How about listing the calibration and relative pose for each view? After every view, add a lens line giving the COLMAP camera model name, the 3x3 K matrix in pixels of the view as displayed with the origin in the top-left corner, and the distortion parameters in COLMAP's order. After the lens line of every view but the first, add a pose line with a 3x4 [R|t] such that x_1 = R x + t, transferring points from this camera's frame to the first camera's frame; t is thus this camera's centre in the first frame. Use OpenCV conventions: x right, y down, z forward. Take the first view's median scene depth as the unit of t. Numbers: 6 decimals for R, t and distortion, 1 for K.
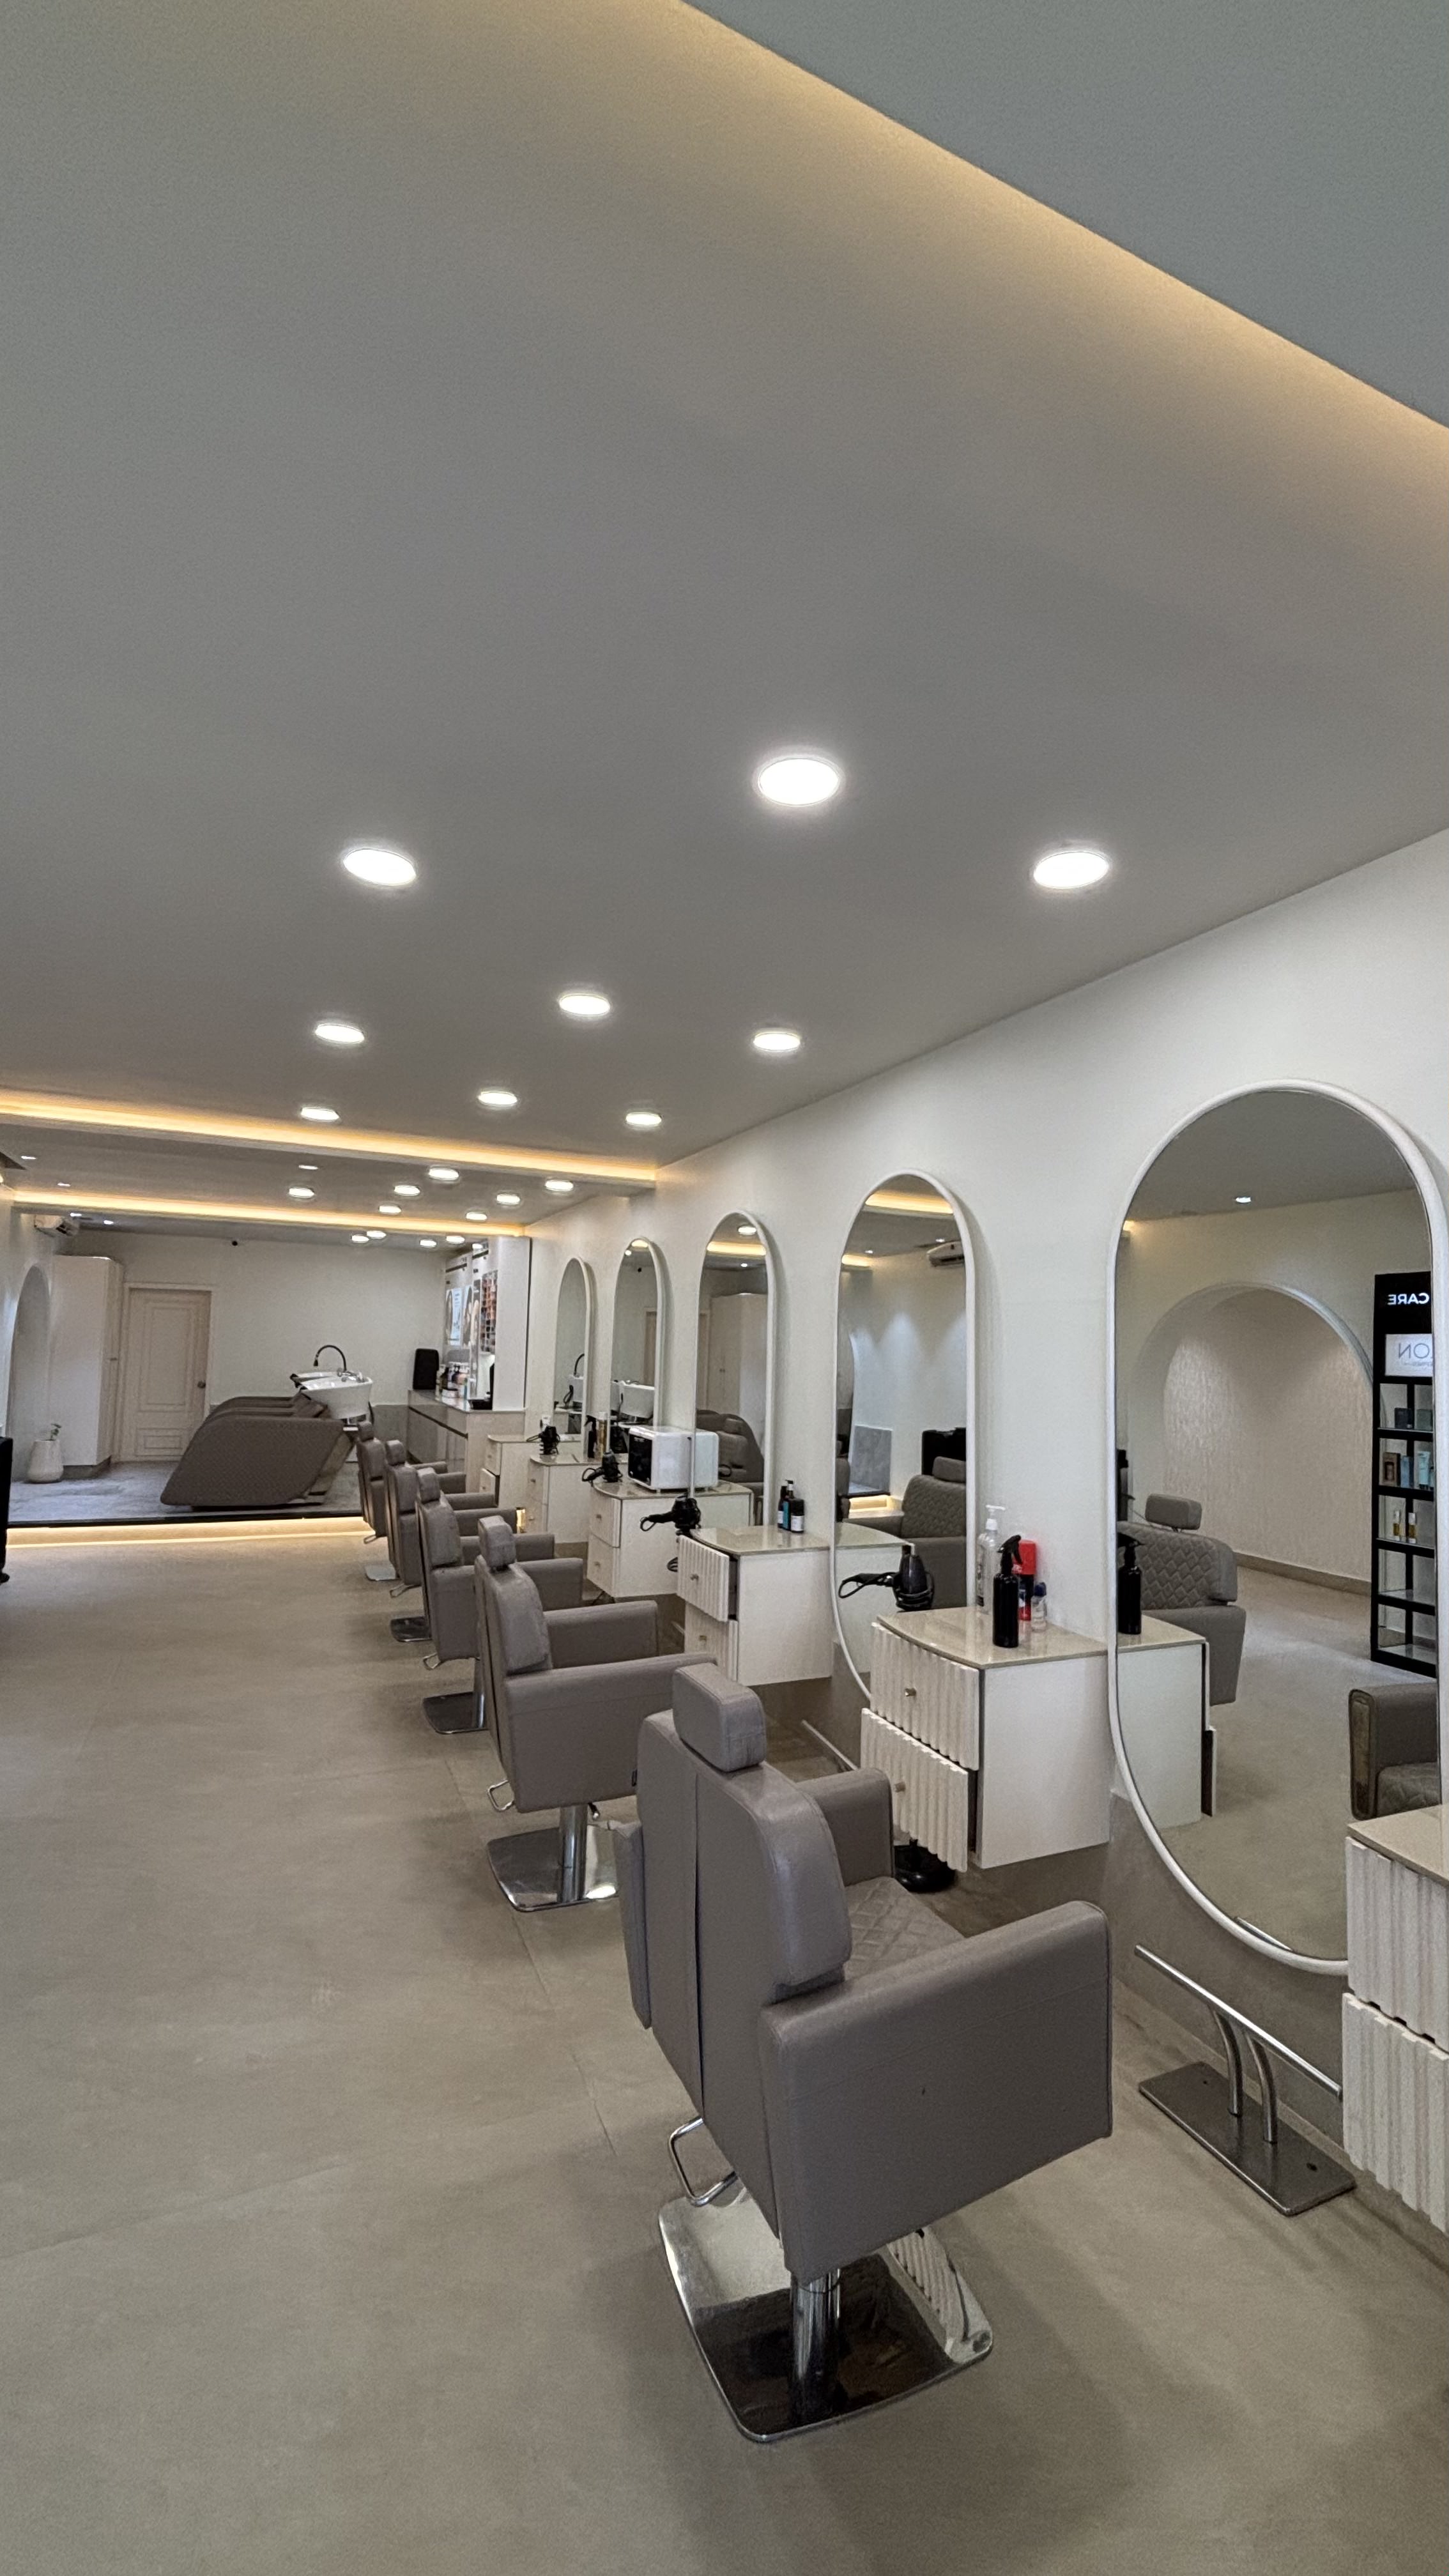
lens RADIAL K [[1037.1, 0, 724.5], [0, 1037.1, 1288.0], [0, 0, 1]] dist [0.024715, -0.006327]
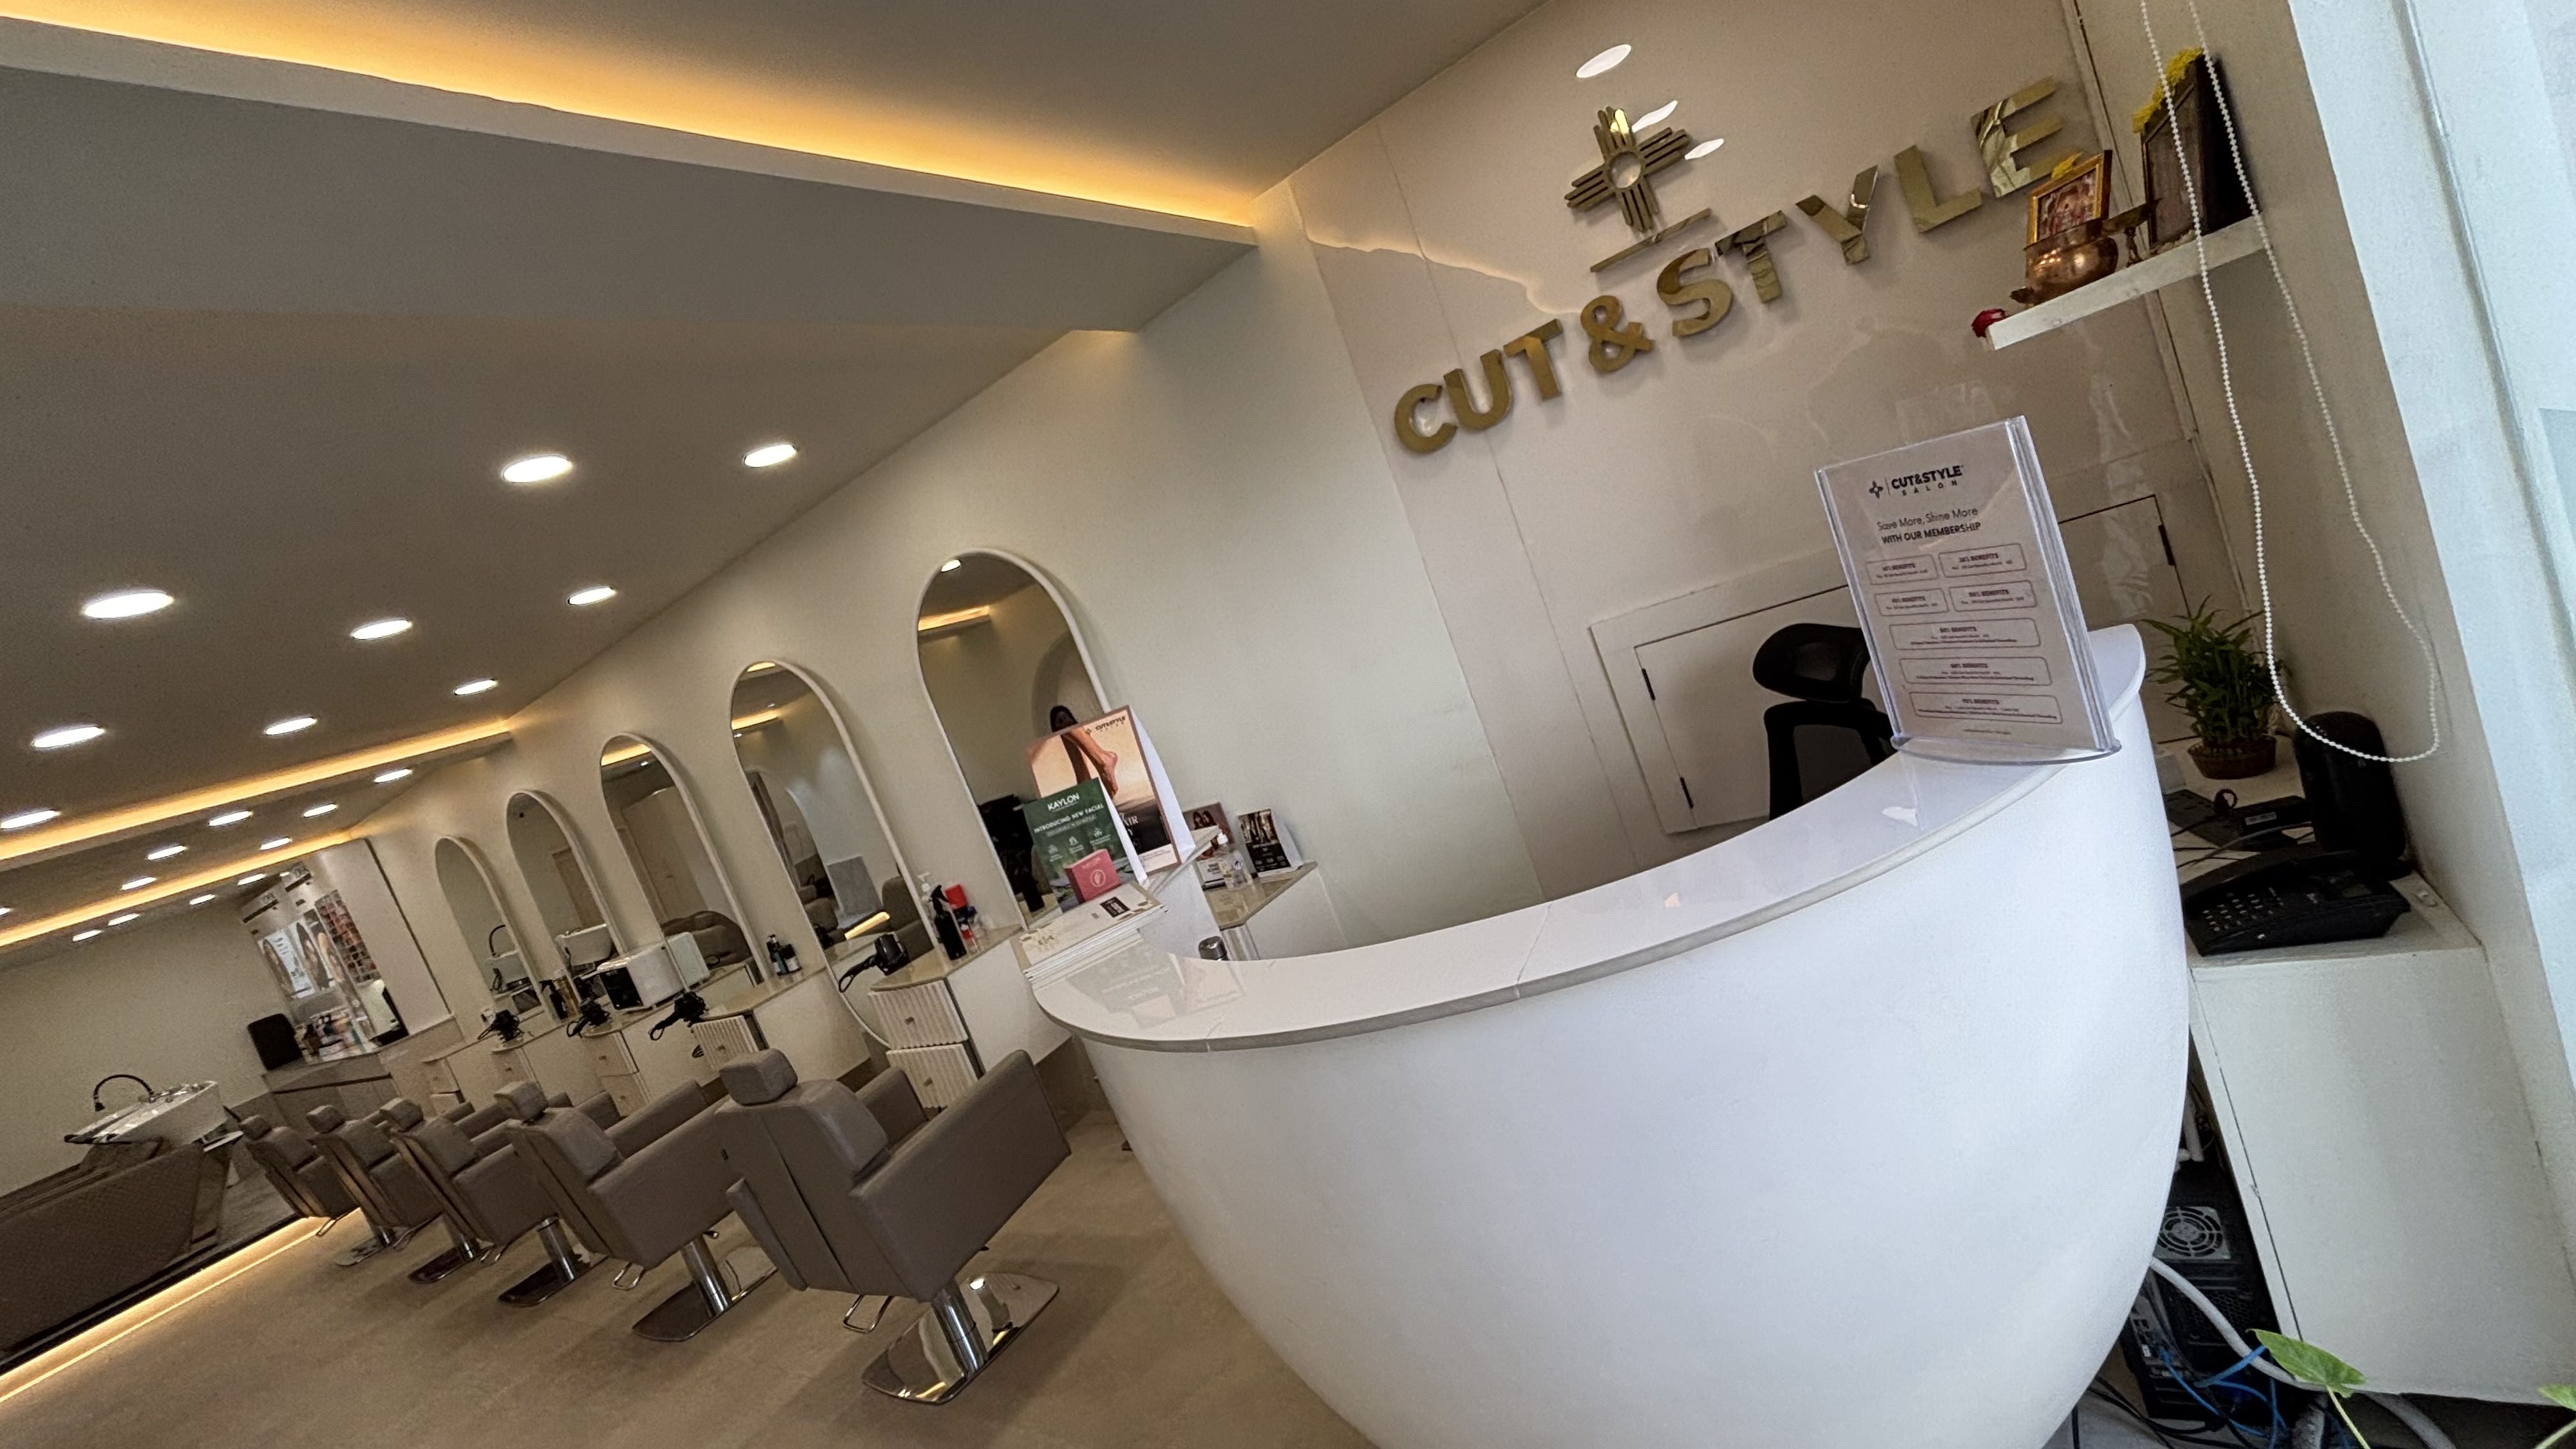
lens RADIAL K [[1042.4, 0, 1267.6], [0, 1042.4, 733.9], [0, 0, 1]] dist [0.001387, 0.000521]
pose [[0.779560, -0.381712, 0.496570, 0.001526], [0.347560, 0.923199, 0.164030, -0.017193], [-0.521045, 0.044716, 0.852357, -0.241420]]
